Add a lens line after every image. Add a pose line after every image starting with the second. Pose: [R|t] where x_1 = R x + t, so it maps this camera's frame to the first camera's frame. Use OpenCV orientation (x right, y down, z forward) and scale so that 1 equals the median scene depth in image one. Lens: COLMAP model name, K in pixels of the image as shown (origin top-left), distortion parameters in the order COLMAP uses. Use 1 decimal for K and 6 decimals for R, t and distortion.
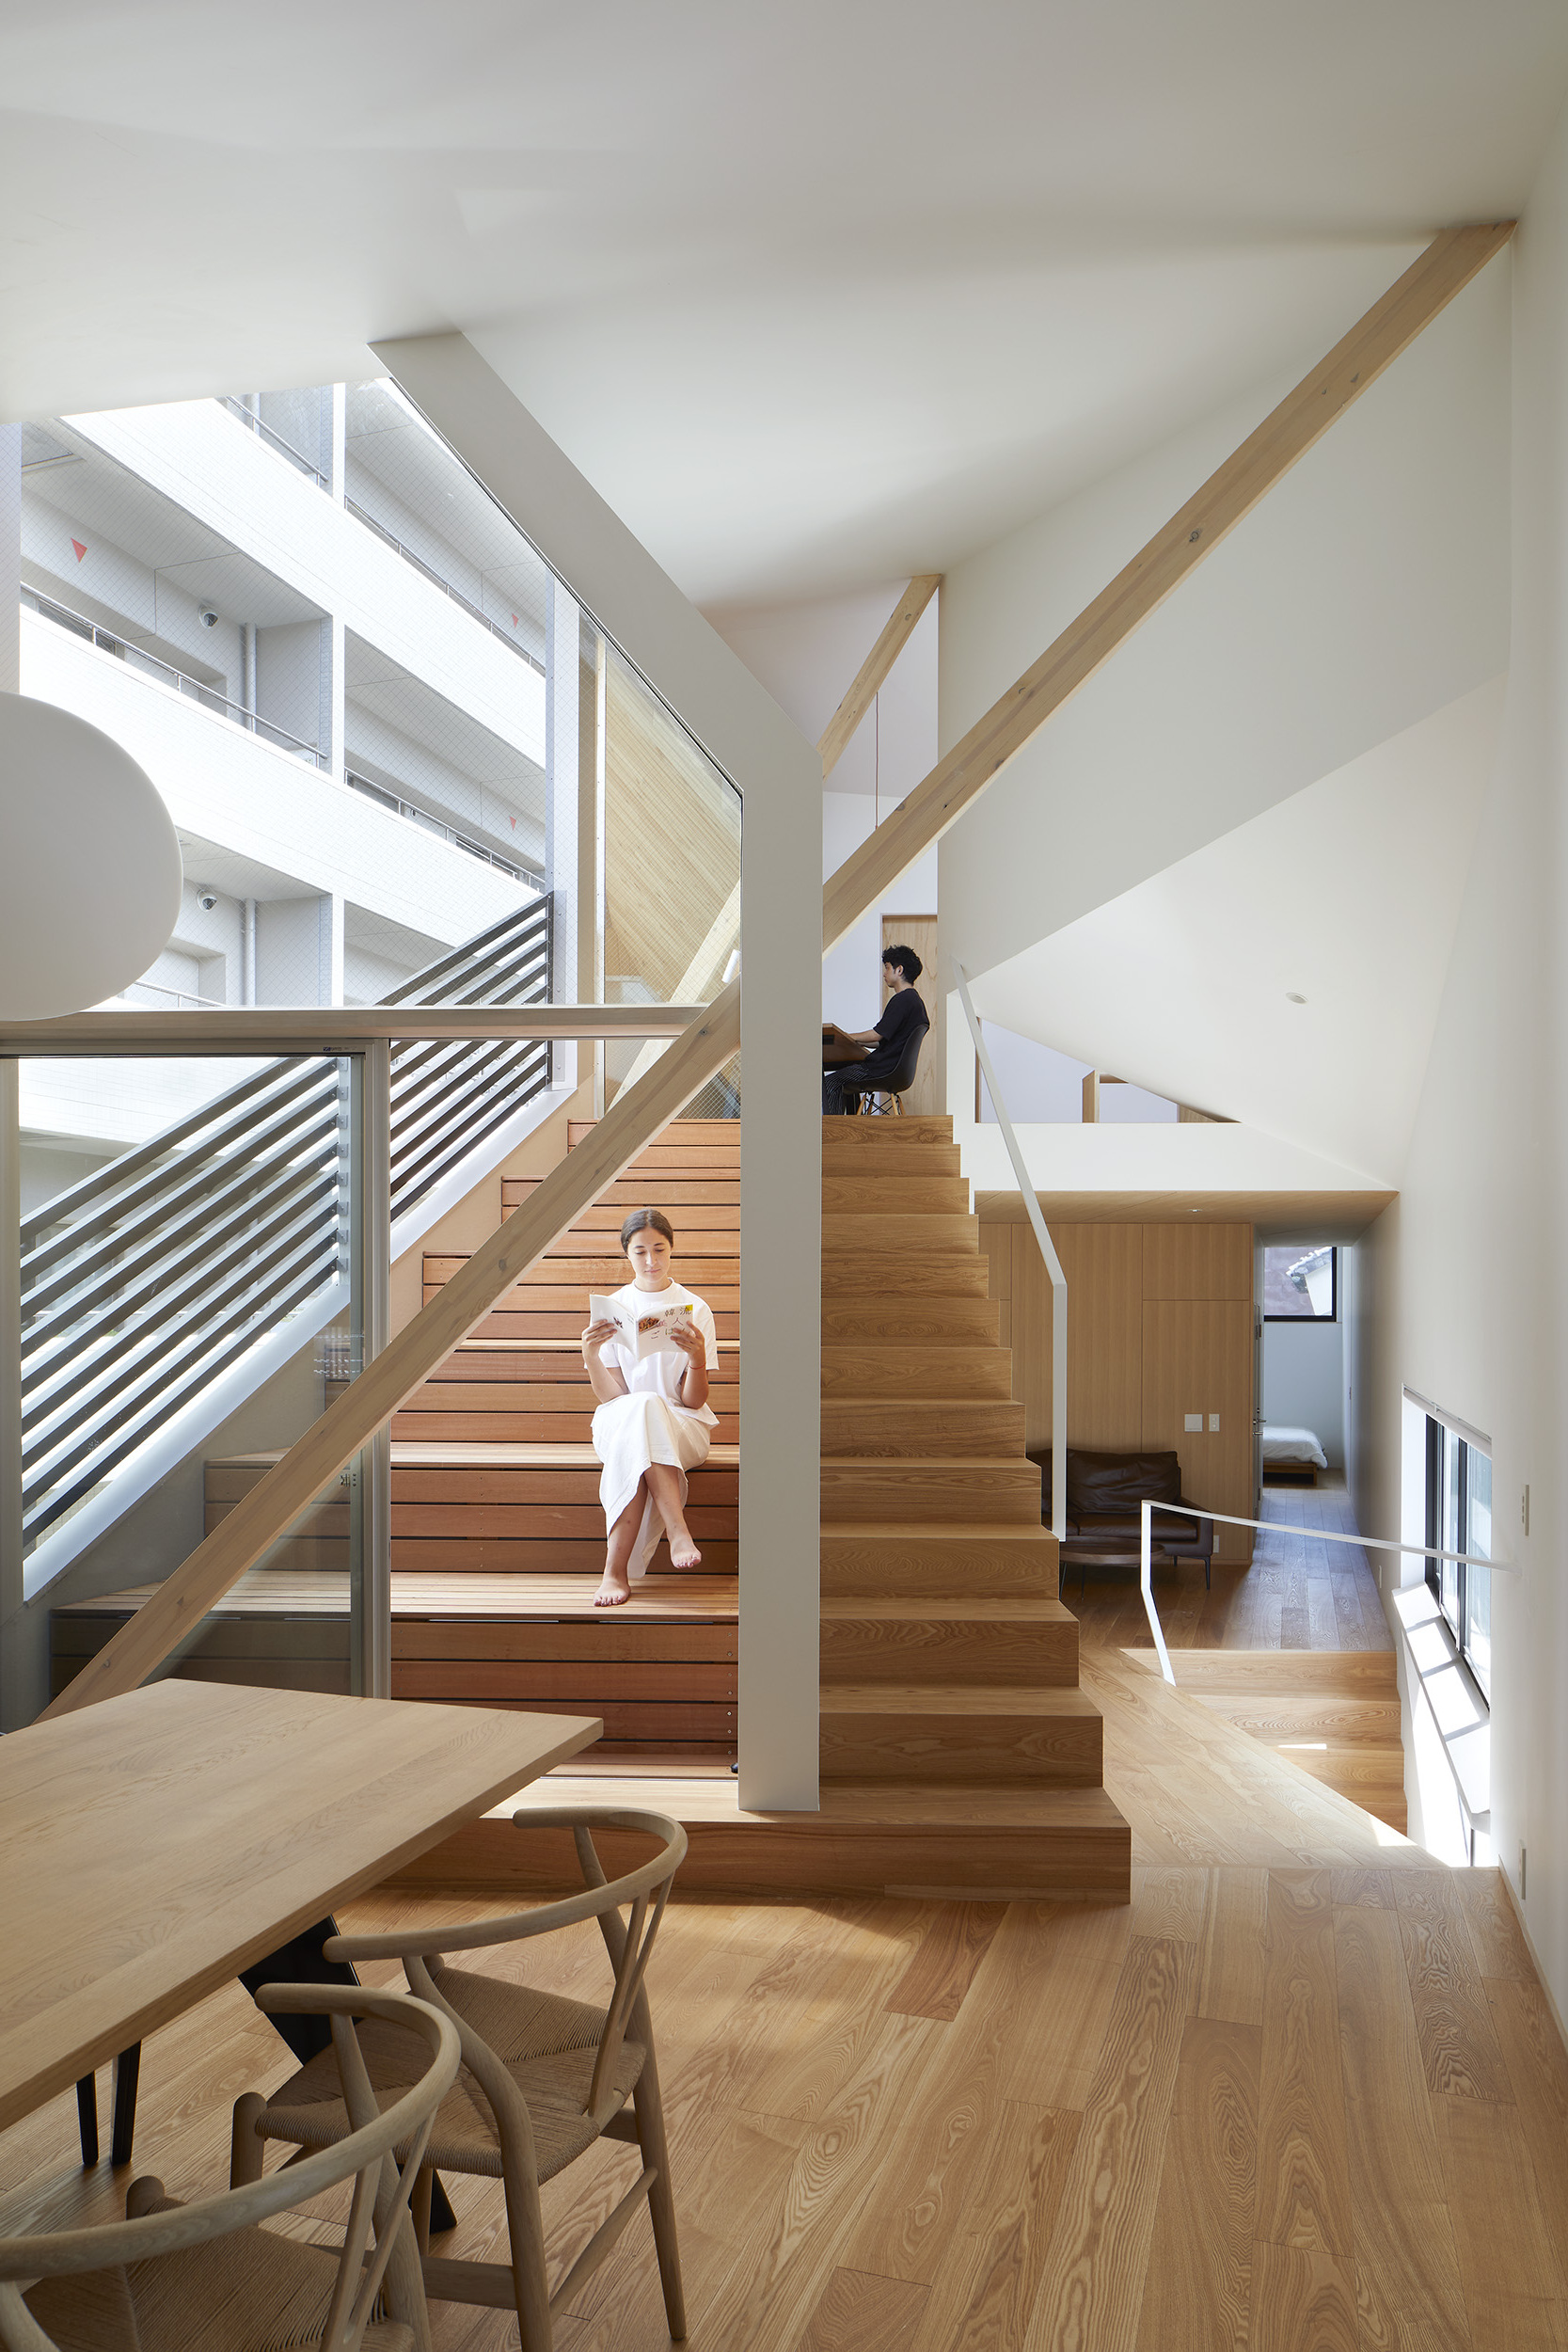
lens RADIAL K [[1590.5, 0, 713.0], [0, 1590.5, 1323.1], [0, 0, 1]] dist [-0.014322, 0.005512]
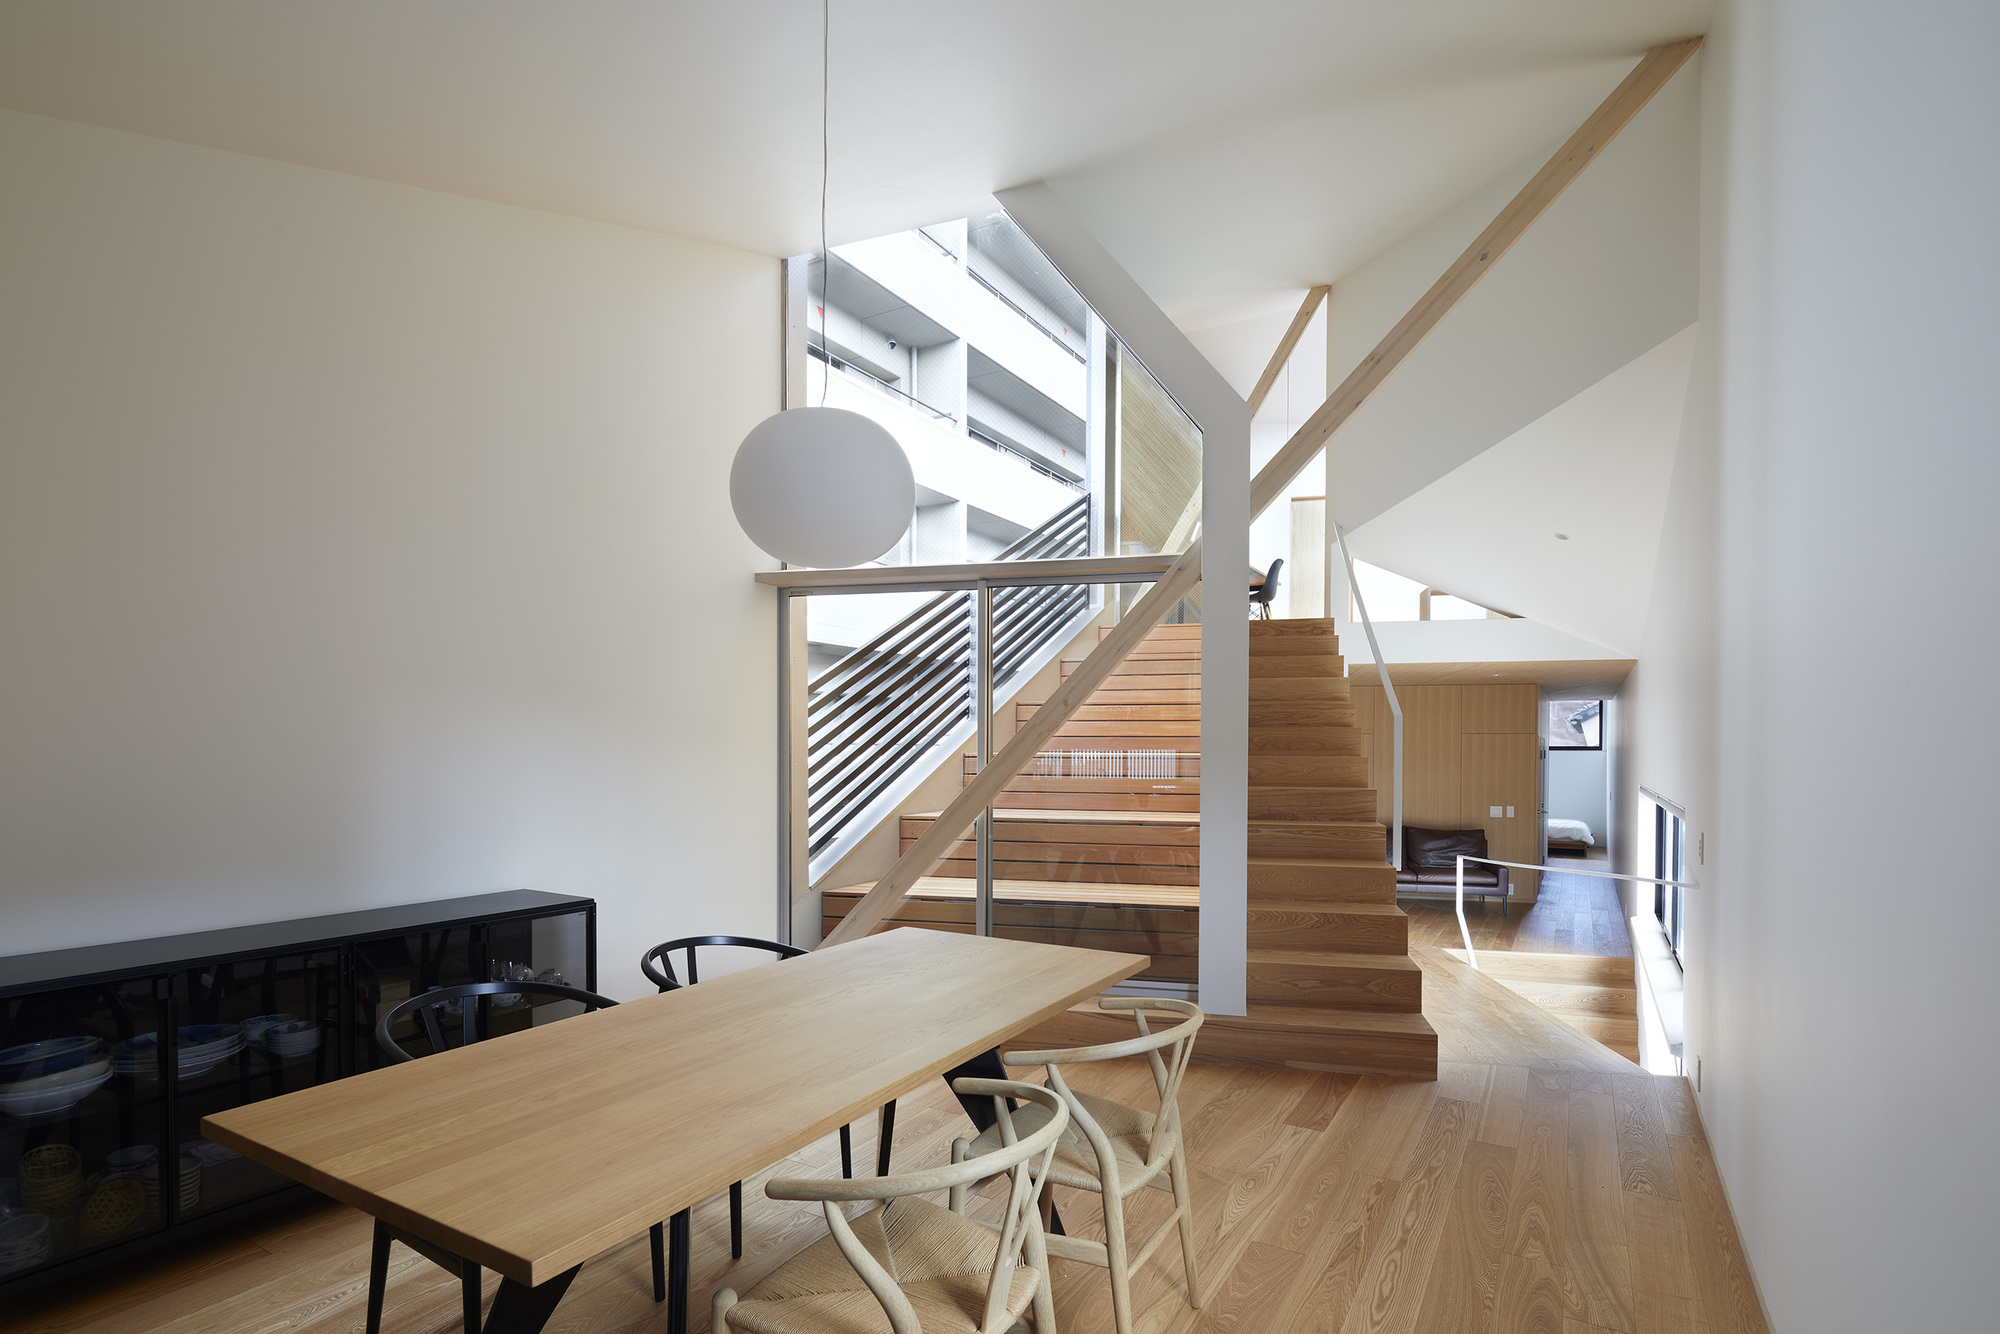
lens RADIAL K [[967.0, 0, 997.4], [0, 967.0, 764.8], [0, 0, 1]] dist [0.004864, -0.003870]
pose [[0.981866, 0.003017, -0.189553, -0.000254], [-0.001299, 0.999957, 0.009185, 0.015169], [0.189572, -0.008772, 0.981828, -0.057973]]
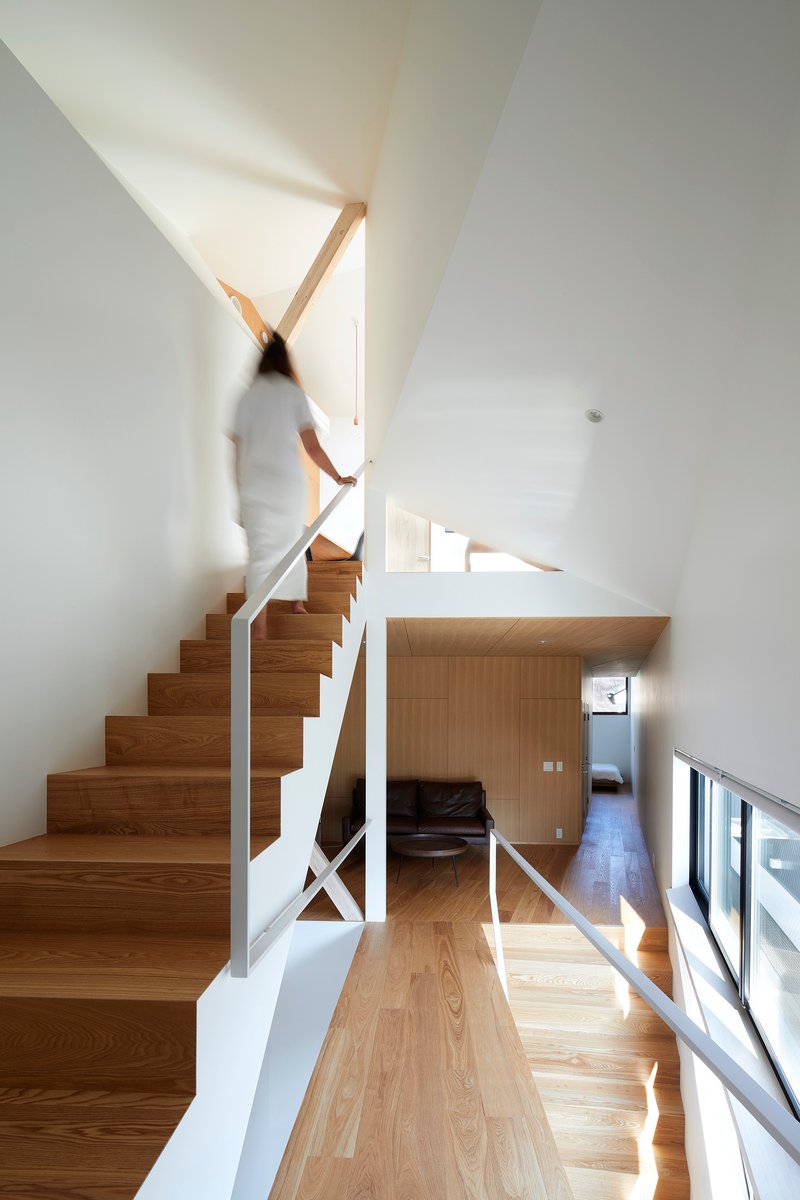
lens RADIAL K [[580.2, 0, 397.8], [0, 580.2, 721.6], [0, 0, 1]] dist [0.004864, -0.003870]
pose [[0.999995, 0.000692, -0.003228, 0.242679], [-0.000680, 0.999993, 0.003602, 0.016985], [0.003231, -0.003600, 0.999988, 0.616393]]
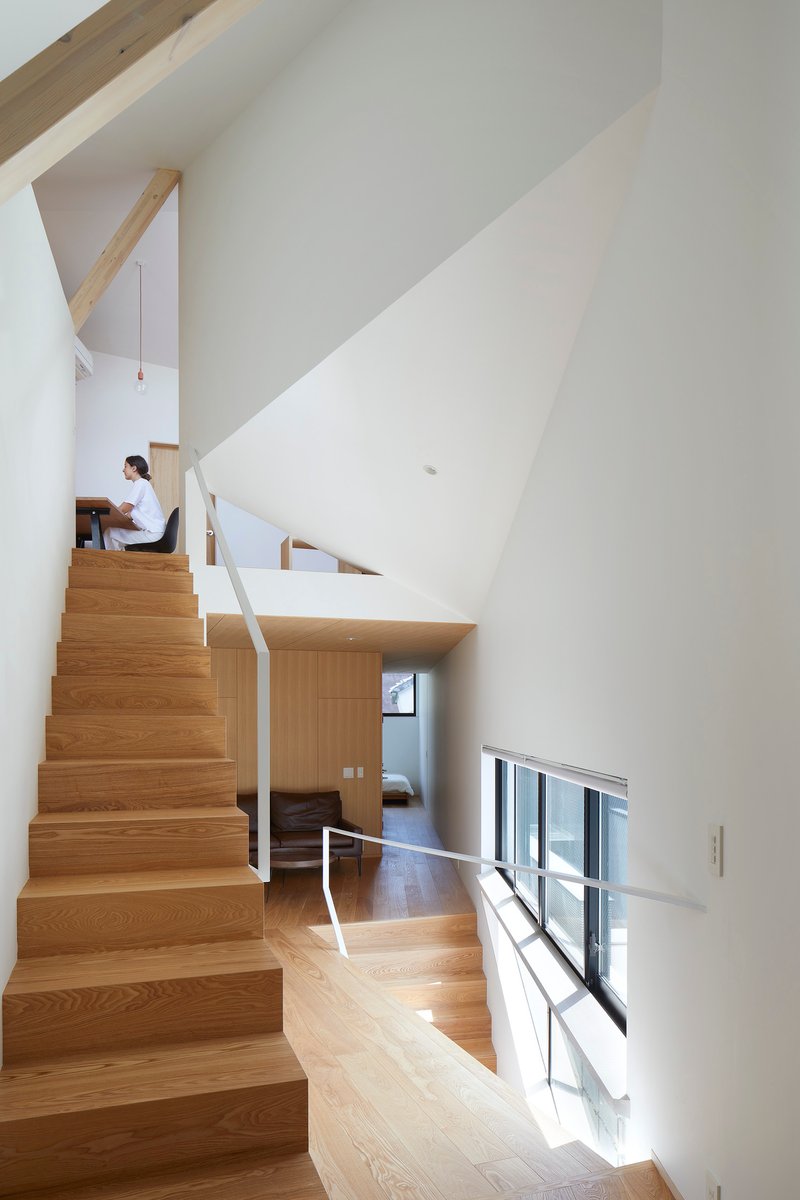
lens RADIAL K [[811.6, 0, 388.3], [0, 811.6, 726.5], [0, 0, 1]] dist [-0.014322, 0.005512]
pose [[0.935901, -0.006973, 0.352194, 0.082856], [0.006121, 0.999975, 0.003532, 0.021851], [-0.352210, -0.001150, 0.935920, 0.362375]]
